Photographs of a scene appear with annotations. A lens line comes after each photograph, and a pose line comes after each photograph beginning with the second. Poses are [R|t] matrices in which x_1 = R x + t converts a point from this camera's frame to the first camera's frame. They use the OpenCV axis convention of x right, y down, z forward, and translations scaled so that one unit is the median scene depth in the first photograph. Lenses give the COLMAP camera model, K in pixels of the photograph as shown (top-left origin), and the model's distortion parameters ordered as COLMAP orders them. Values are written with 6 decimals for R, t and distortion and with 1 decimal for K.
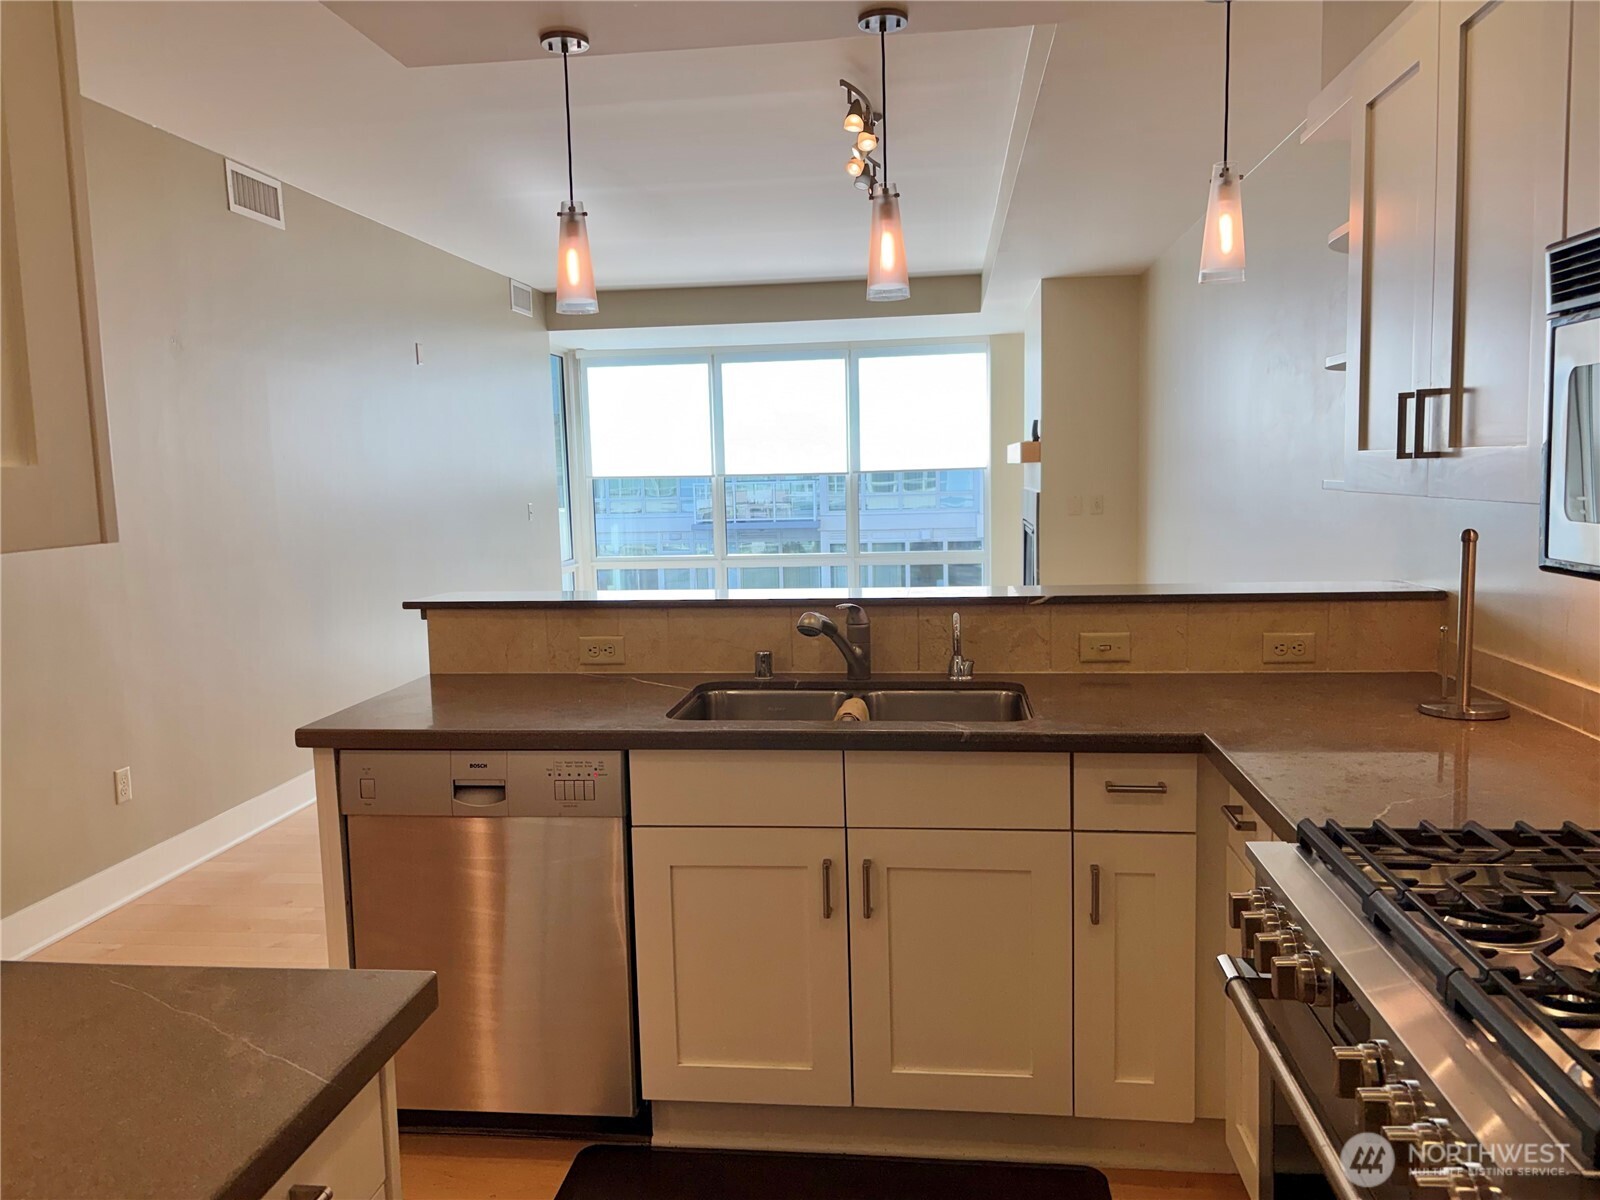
lens RADIAL K [[1208.7, 0, 786.1], [0, 1208.7, 606.4], [0, 0, 1]] dist [0.065678, -0.071823]
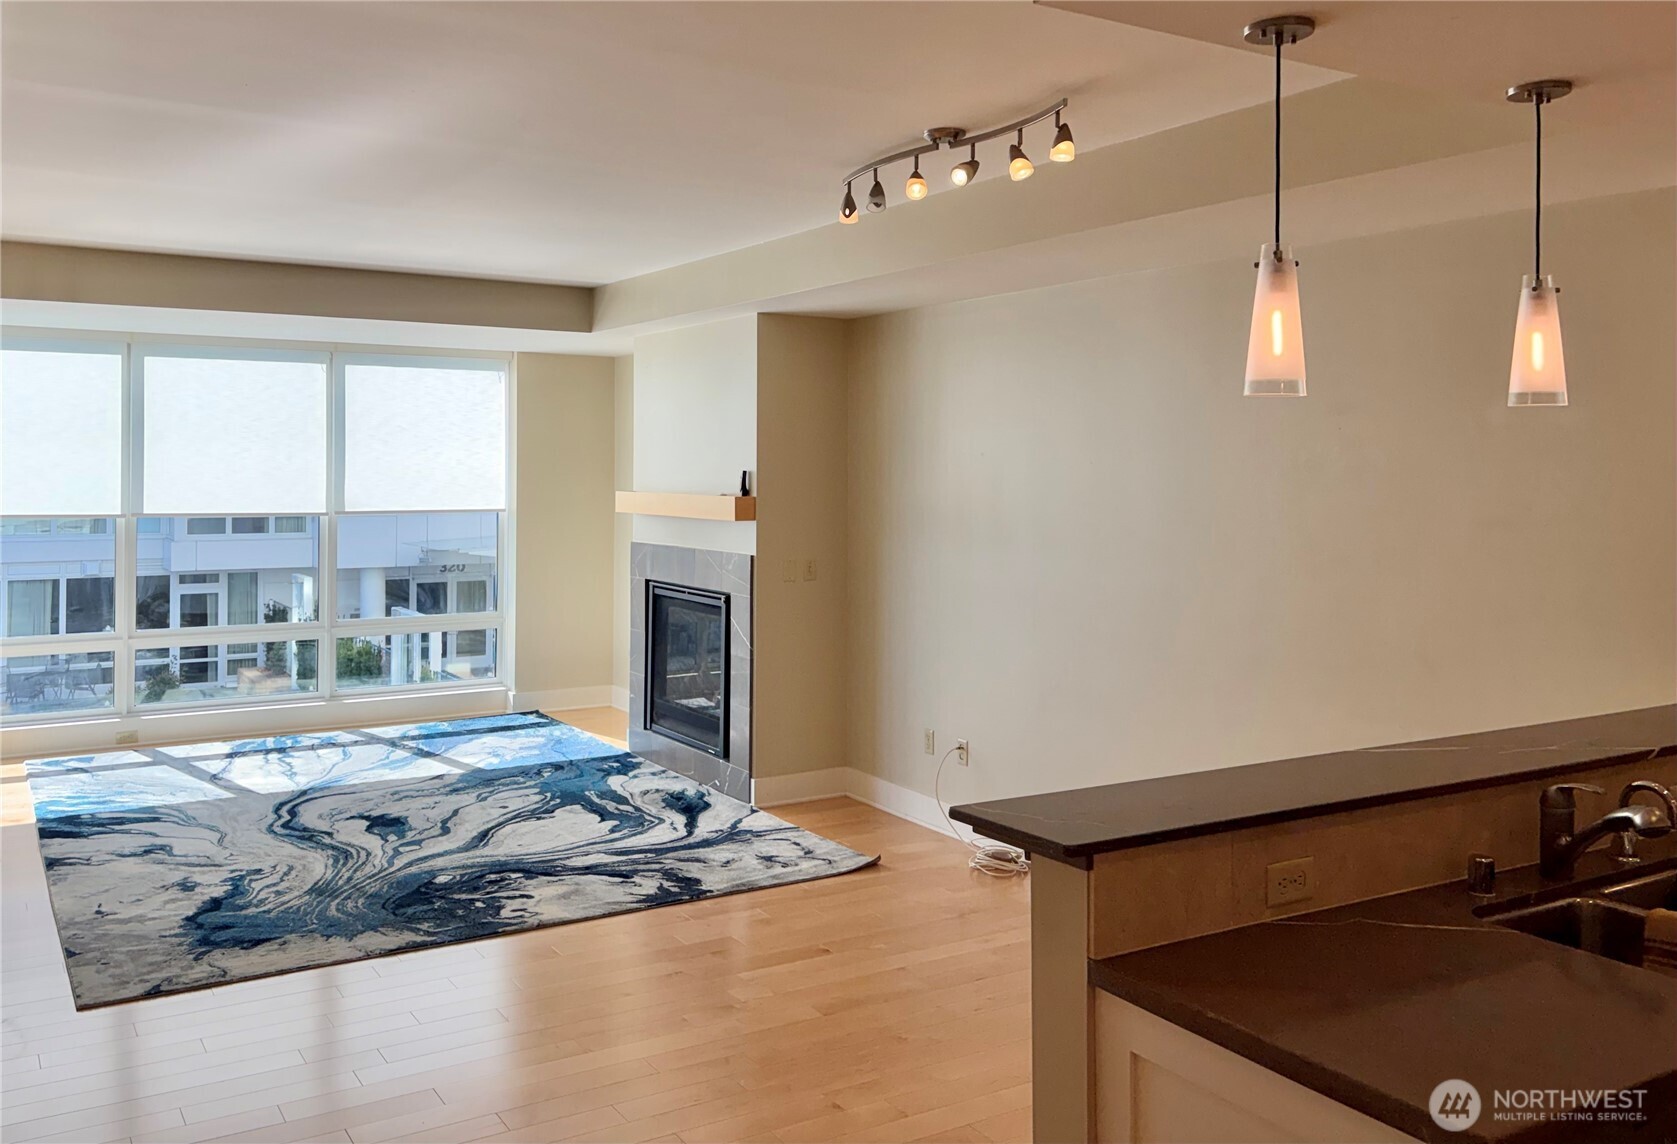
lens RADIAL K [[1387.5, 0, 778.0], [0, 1387.5, 457.1], [0, 0, 1]] dist [0.020769, 0.011387]
pose [[0.789671, 0.034575, 0.612555, -0.311961], [0.043661, 0.992713, -0.112318, -0.045074], [-0.611974, 0.115439, 0.782407, 0.191463]]
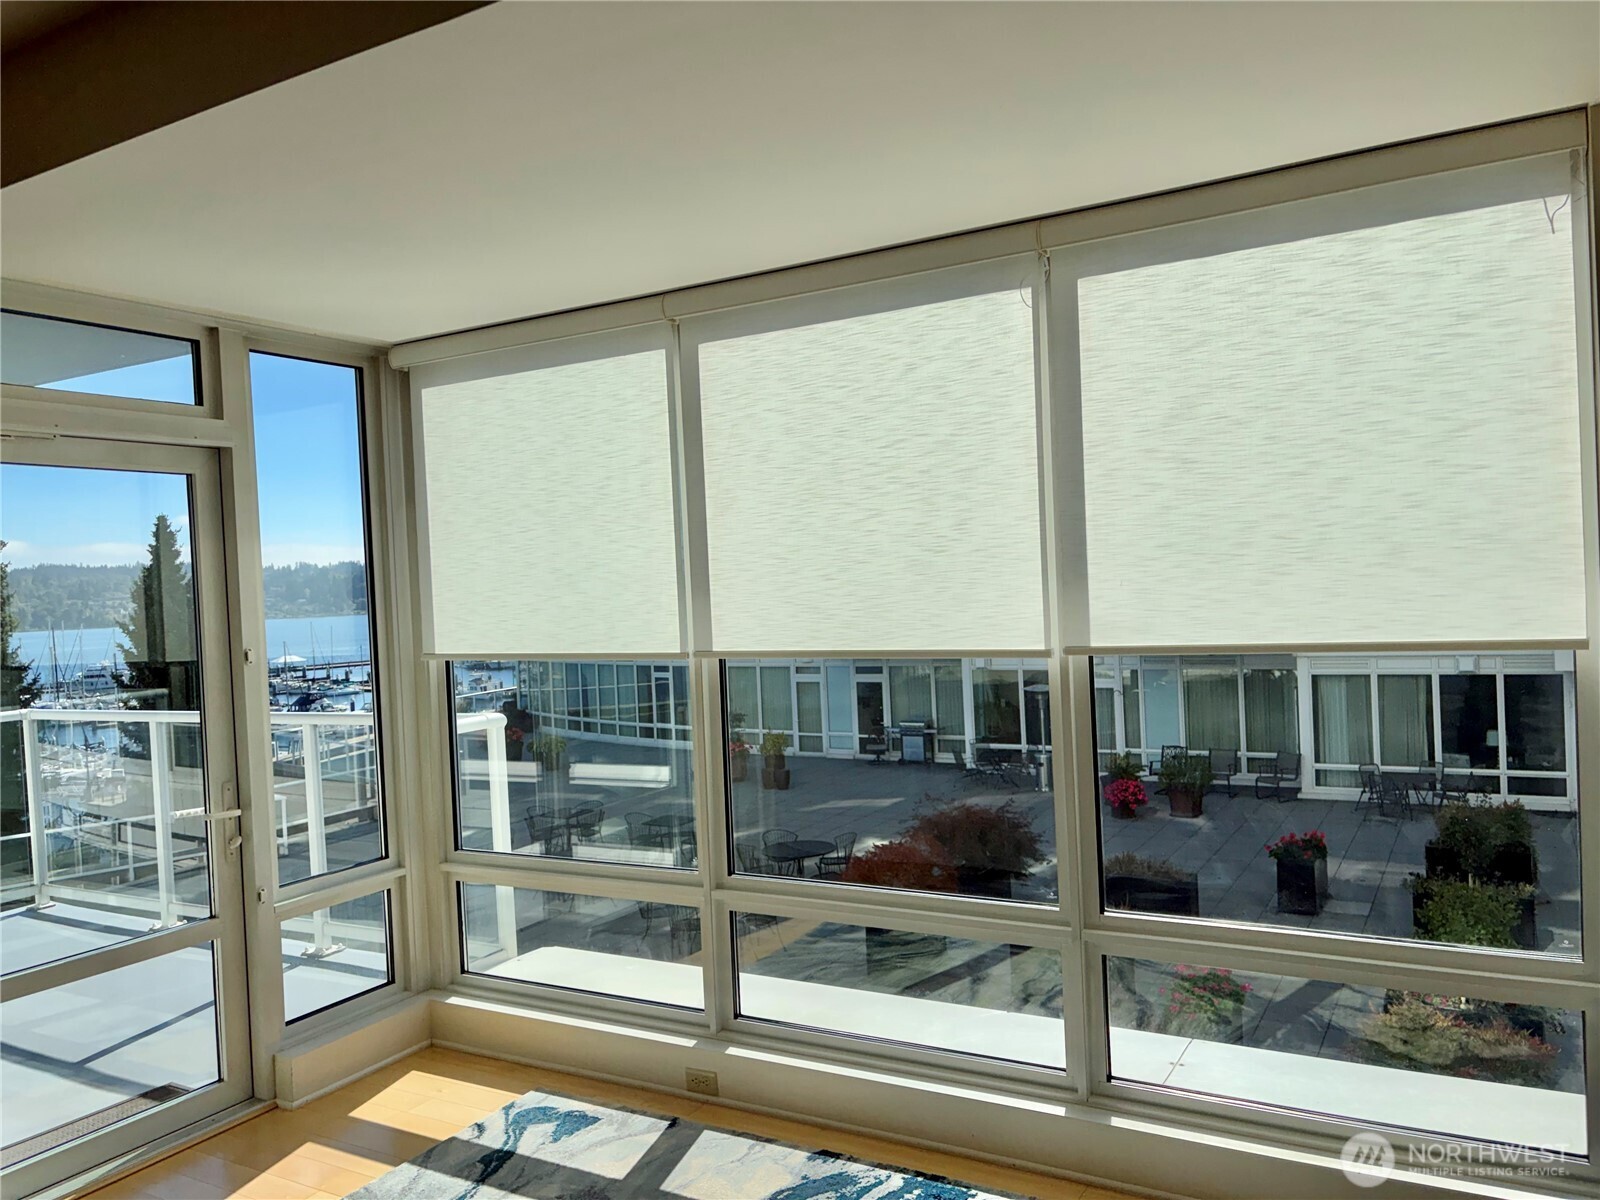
lens RADIAL K [[1208.7, 0, 799.7], [0, 1208.7, 607.3], [0, 0, 1]] dist [0.065678, -0.071823]
pose [[0.922780, -0.006645, -0.385270, 0.136366], [-0.023952, 0.996929, -0.074563, -0.119355], [0.384582, 0.078033, 0.919787, 0.847106]]
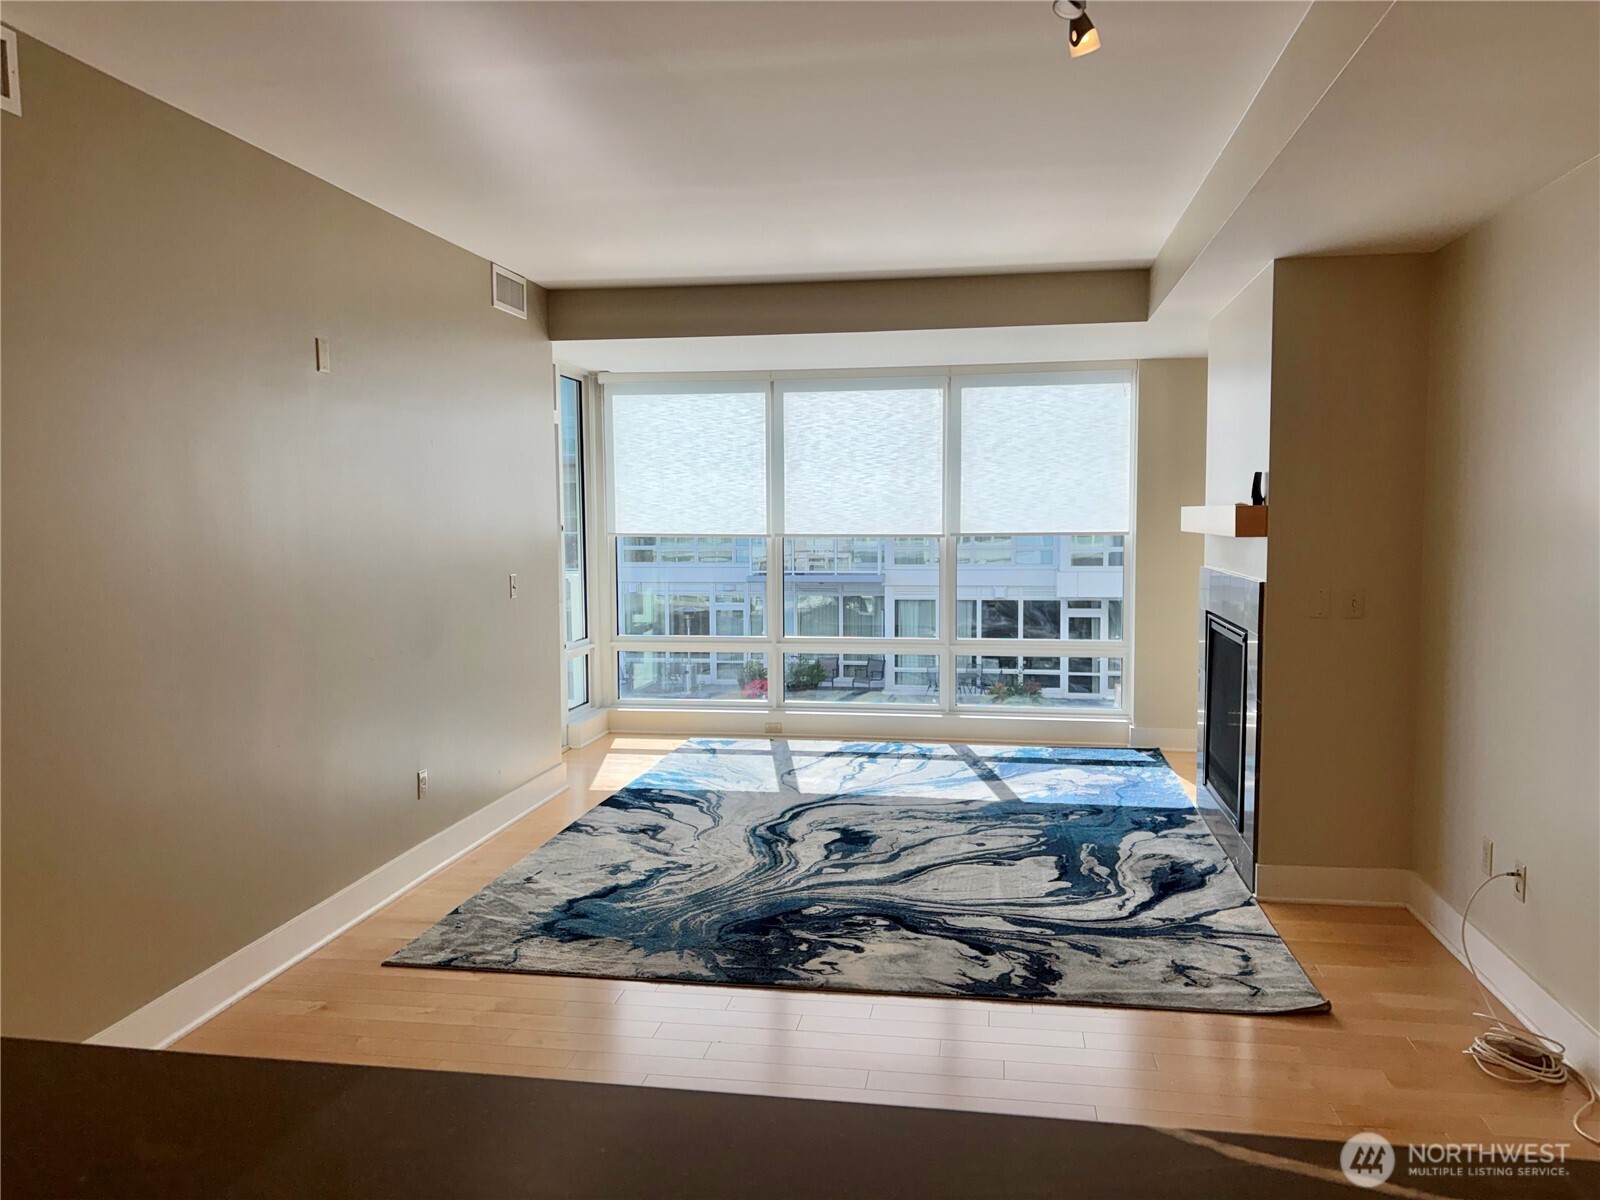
lens RADIAL K [[1208.7, 0, 803.1], [0, 1208.7, 608.3], [0, 0, 1]] dist [0.065678, -0.071823]
pose [[0.999209, 0.022908, -0.032503, -0.014694], [-0.024044, 0.999097, -0.035021, -0.043032], [0.031671, 0.035775, 0.998858, 0.283090]]
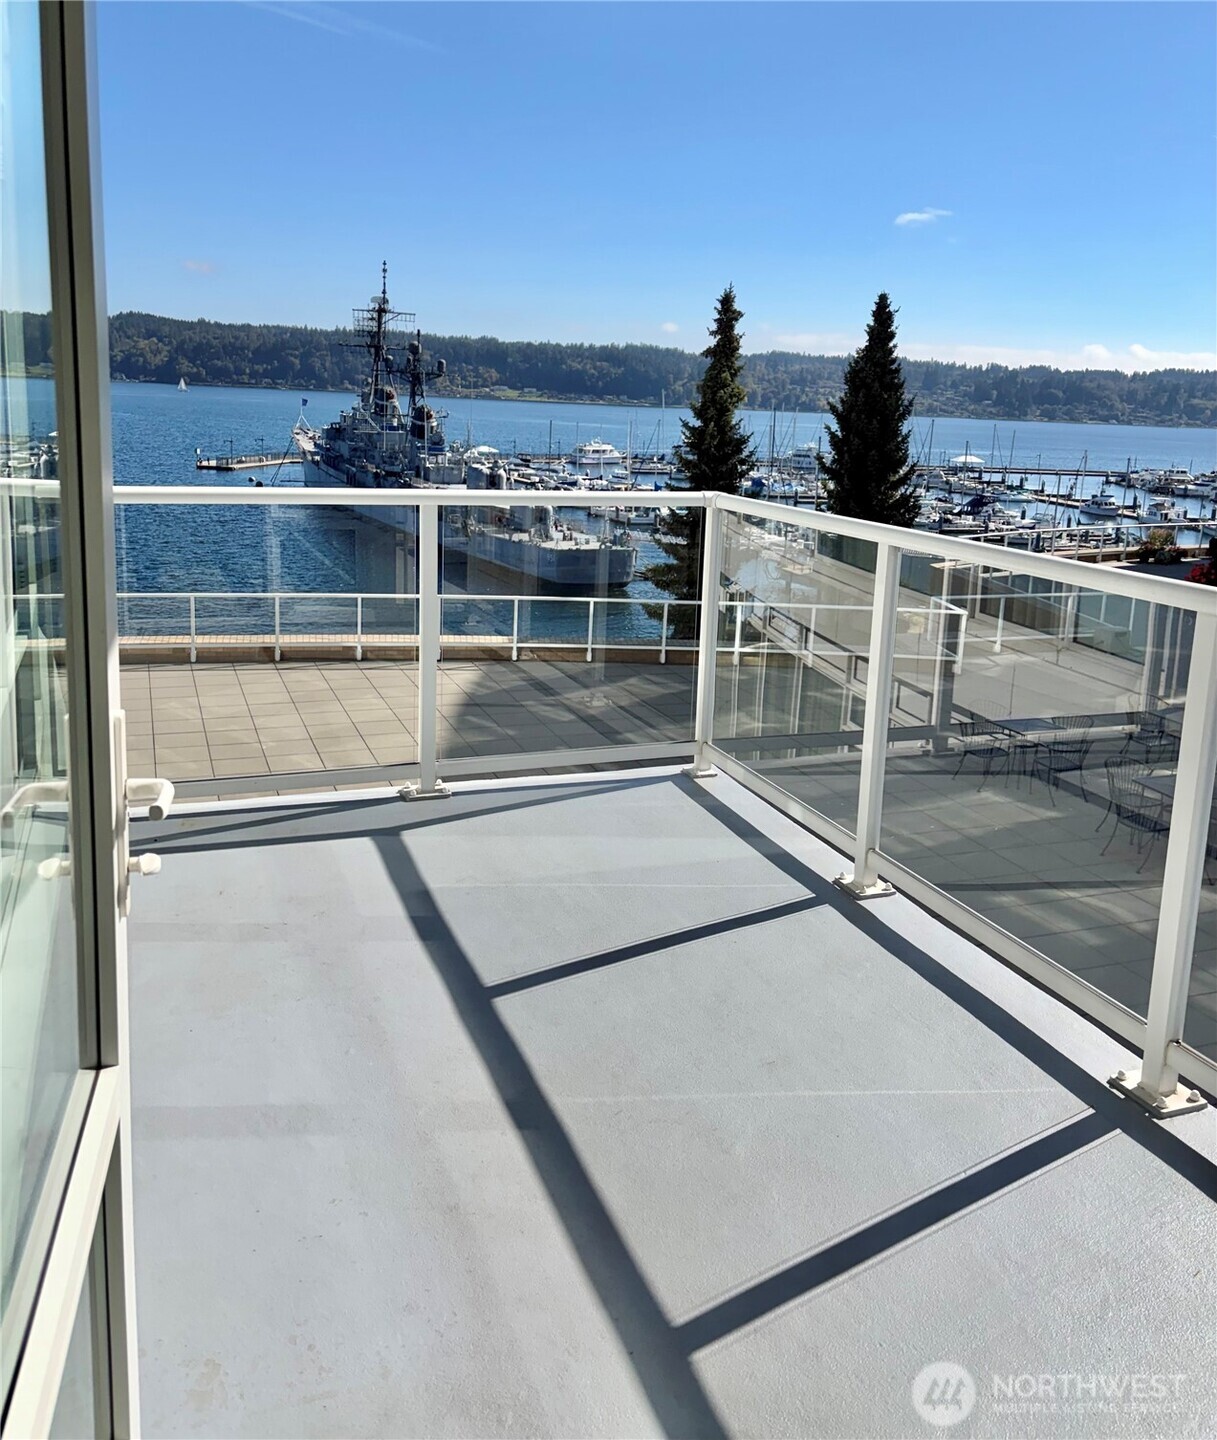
lens RADIAL K [[1227.6, 0, 618.4], [0, 1227.6, 625.6], [0, 0, 1]] dist [0.078855, -0.140421]
pose [[0.479186, 0.210830, -0.852016, -0.182258], [-0.155864, 0.975734, 0.153784, -0.119940], [0.863764, 0.059108, 0.500418, 1.090284]]
